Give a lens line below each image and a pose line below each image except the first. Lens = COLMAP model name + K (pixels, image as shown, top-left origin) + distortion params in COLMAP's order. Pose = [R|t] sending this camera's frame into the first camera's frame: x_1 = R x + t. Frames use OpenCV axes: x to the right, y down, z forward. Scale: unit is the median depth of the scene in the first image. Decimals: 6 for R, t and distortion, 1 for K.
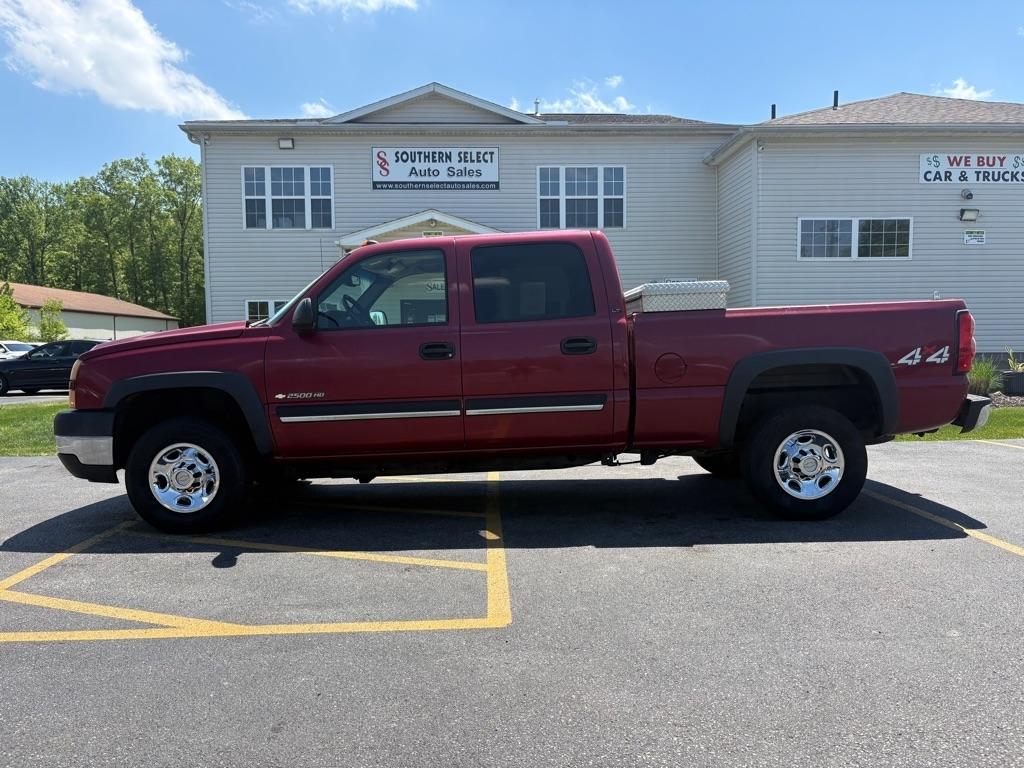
lens RADIAL K [[763.0, 0, 511.4], [0, 763.0, 388.9], [0, 0, 1]] dist [0.000203, -0.007552]
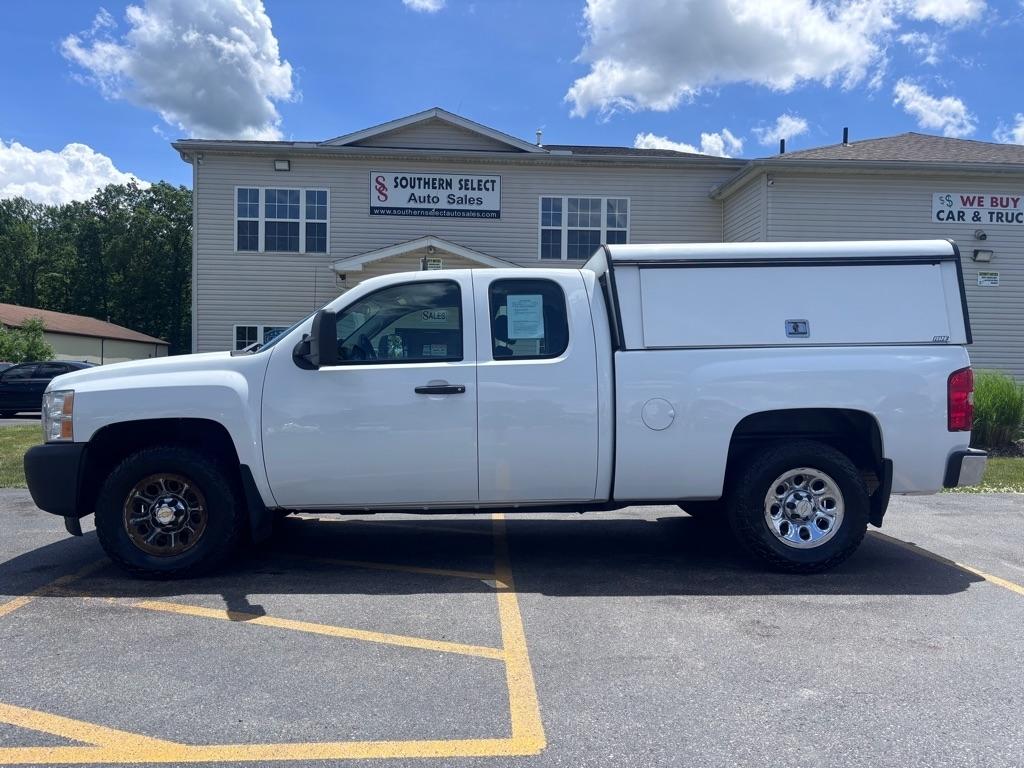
lens RADIAL K [[757.9, 0, 512.0], [0, 757.9, 384.0], [0, 0, 1]] dist [0.019857, -0.027529]
pose [[0.999610, 0.024197, 0.013939, -0.009228], [-0.023471, 0.998468, -0.050100, -0.001893], [-0.015130, 0.049753, 0.998647, 0.042437]]
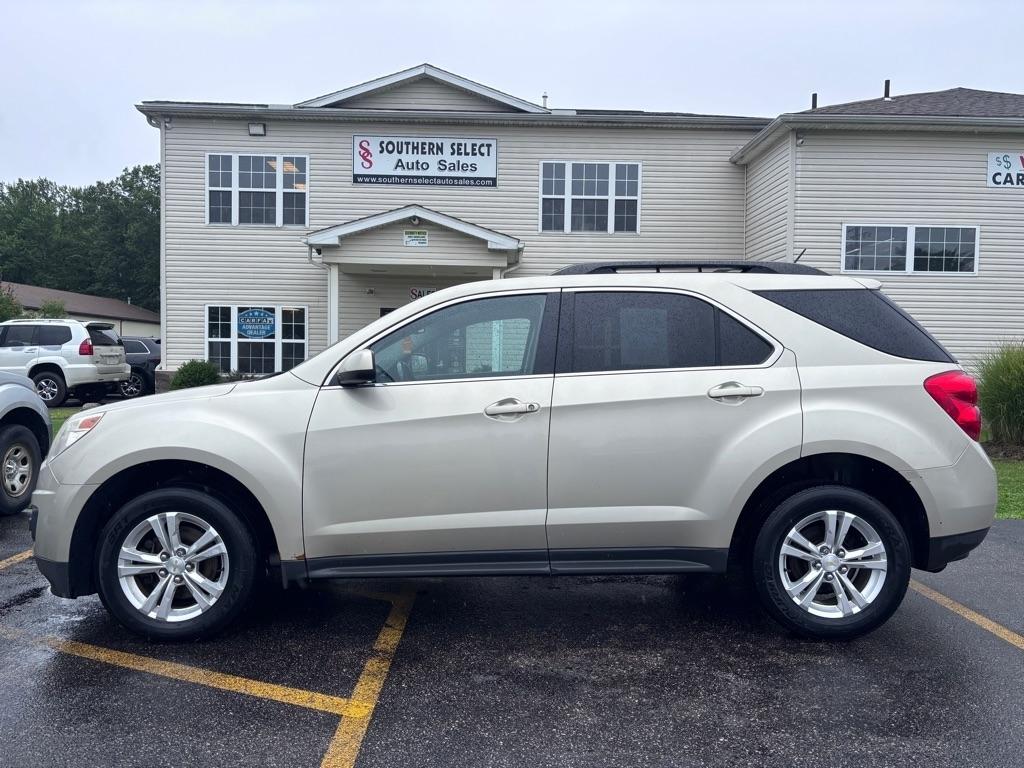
lens RADIAL K [[755.0, 0, 508.3], [0, 755.0, 378.7], [0, 0, 1]] dist [0.022586, -0.037417]
pose [[0.999390, 0.027063, -0.022076, 0.023231], [-0.027753, 0.999116, -0.031589, -0.012698], [0.021201, 0.032182, 0.999257, 0.136304]]
